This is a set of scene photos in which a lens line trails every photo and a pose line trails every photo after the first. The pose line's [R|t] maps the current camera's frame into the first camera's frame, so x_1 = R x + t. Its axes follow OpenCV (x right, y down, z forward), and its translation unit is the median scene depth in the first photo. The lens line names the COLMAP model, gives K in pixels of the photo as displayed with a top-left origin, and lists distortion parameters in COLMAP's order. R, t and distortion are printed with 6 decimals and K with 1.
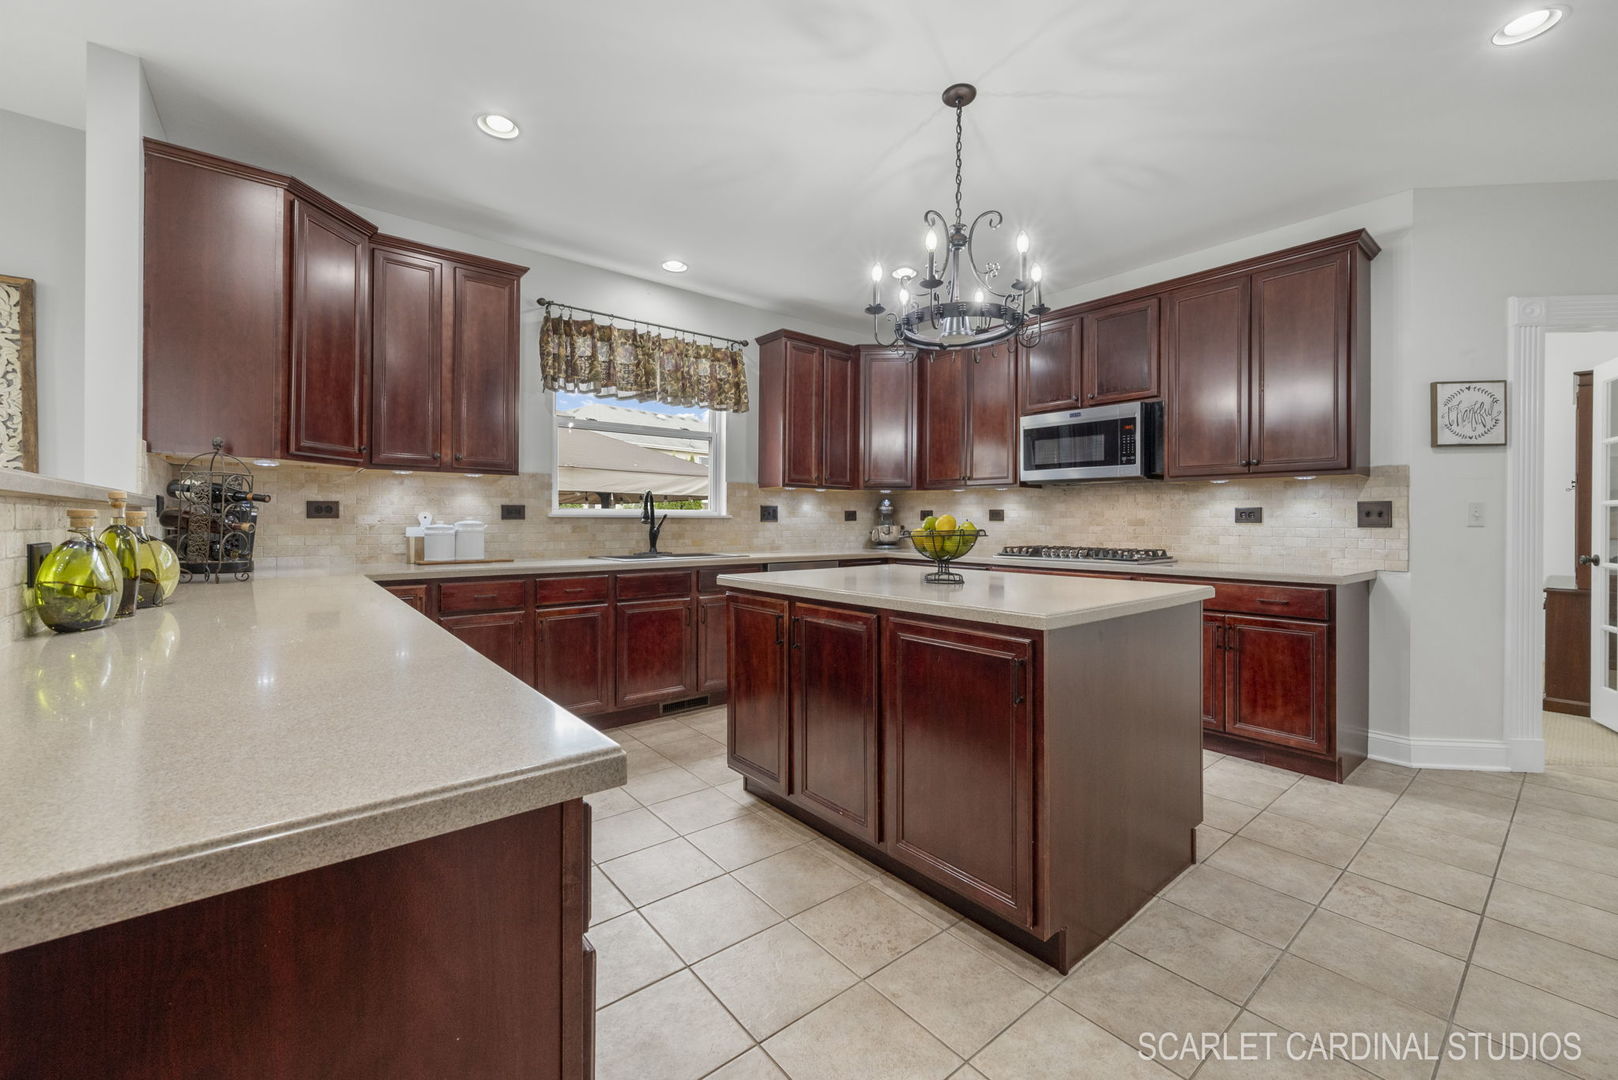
lens RADIAL K [[650.9, 0, 800.6], [0, 650.9, 523.1], [0, 0, 1]] dist [-0.002758, -0.000419]
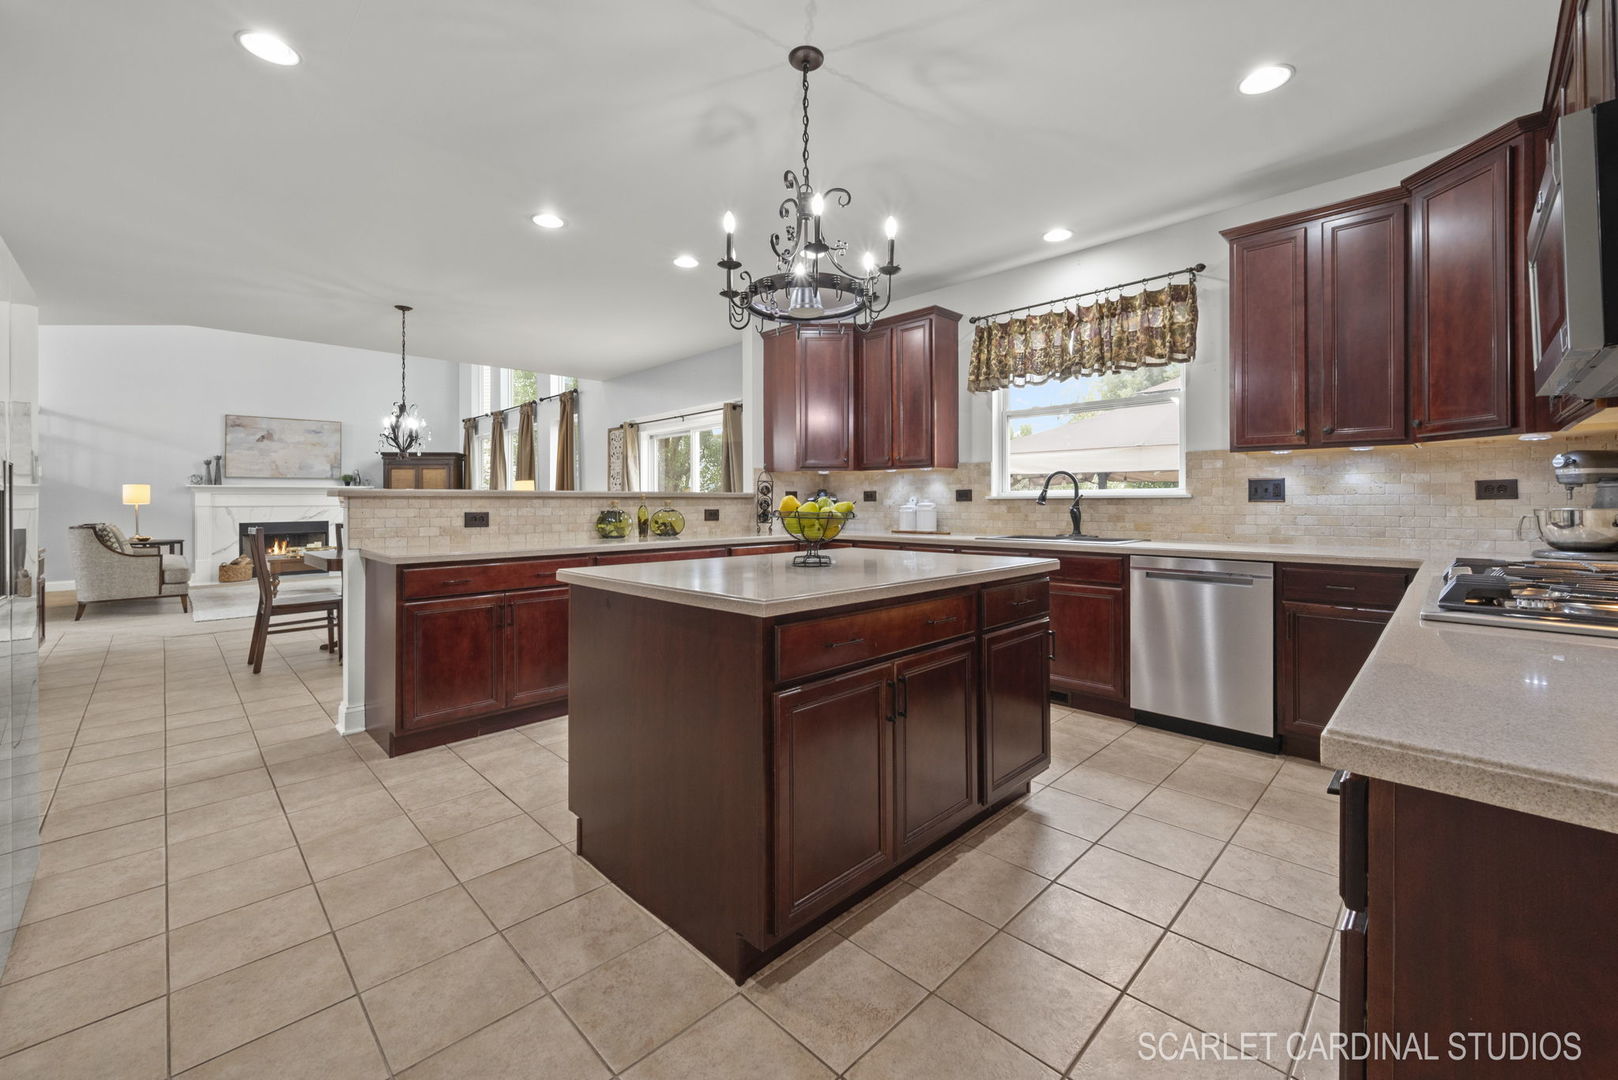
lens RADIAL K [[650.9, 0, 815.1], [0, 650.9, 498.4], [0, 0, 1]] dist [-0.002758, -0.000419]
pose [[0.105933, -0.010695, -0.994316, 0.722298], [-0.000319, 0.999942, -0.010789, 0.002051], [0.994373, 0.001460, 0.105924, 0.550110]]
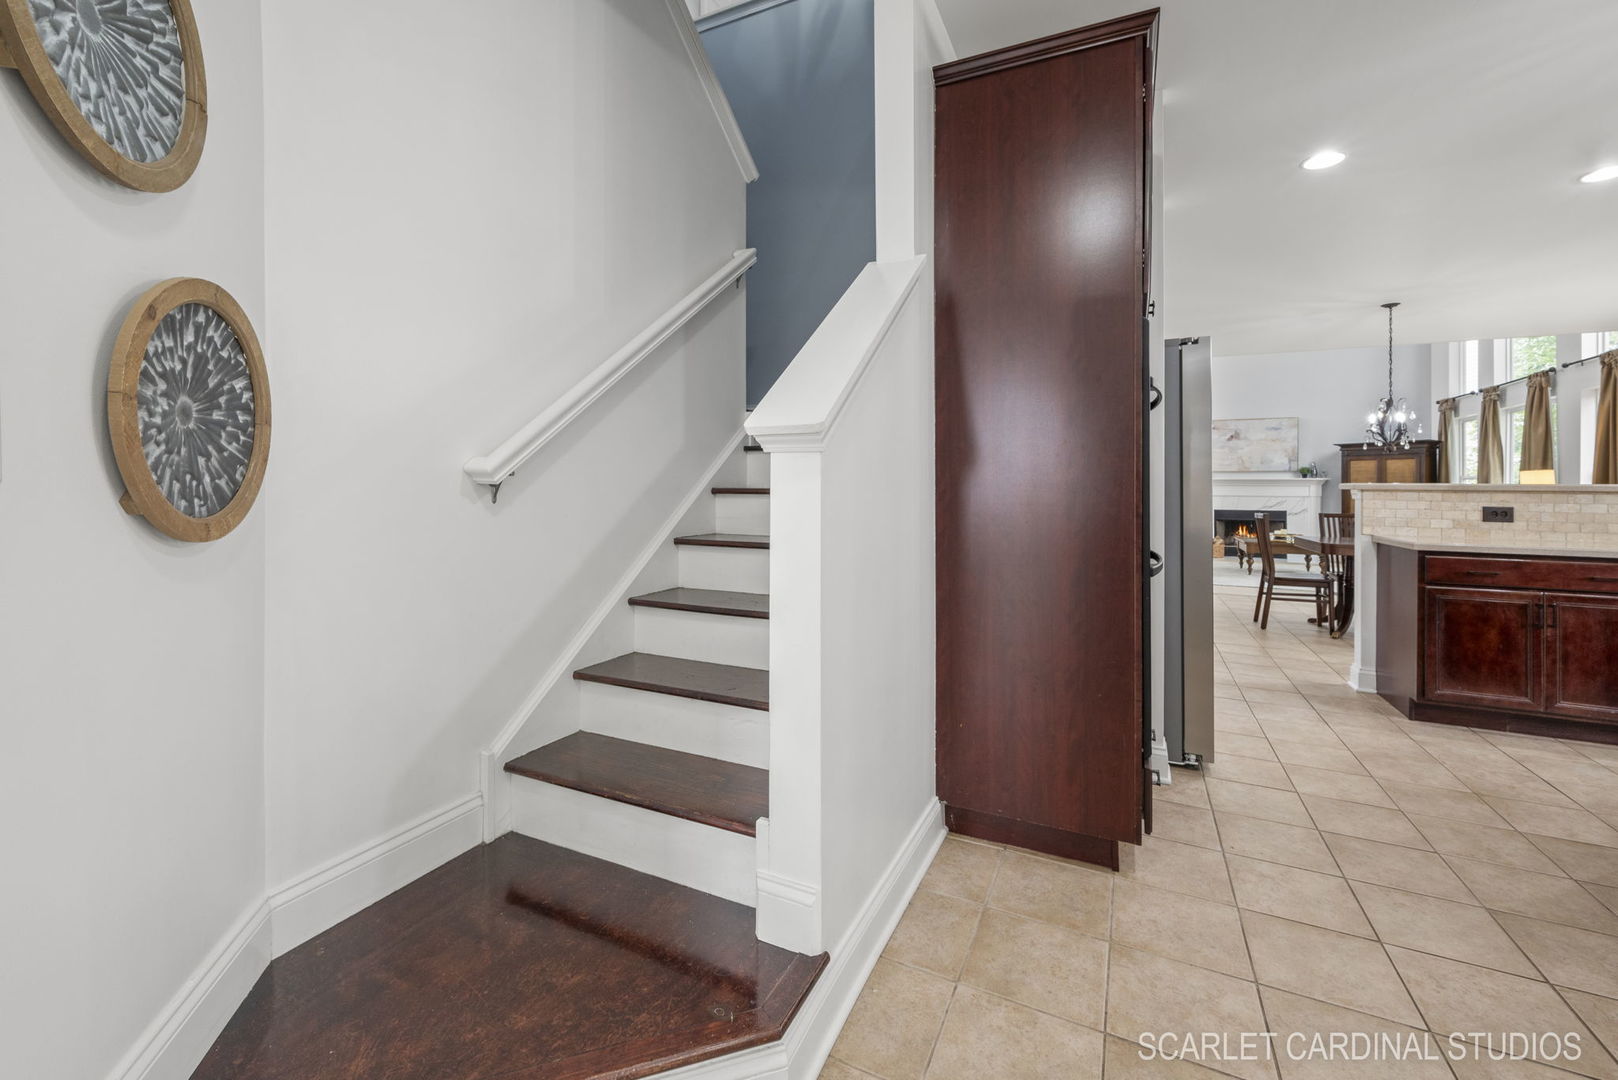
lens RADIAL K [[650.9, 0, 830.4], [0, 650.9, 482.0], [0, 0, 1]] dist [-0.002758, -0.000419]
pose [[-0.903876, -0.021565, -0.427252, 0.982639], [-0.020003, 0.999767, -0.008144, 0.003599], [0.427328, 0.001185, -0.904096, 0.587386]]
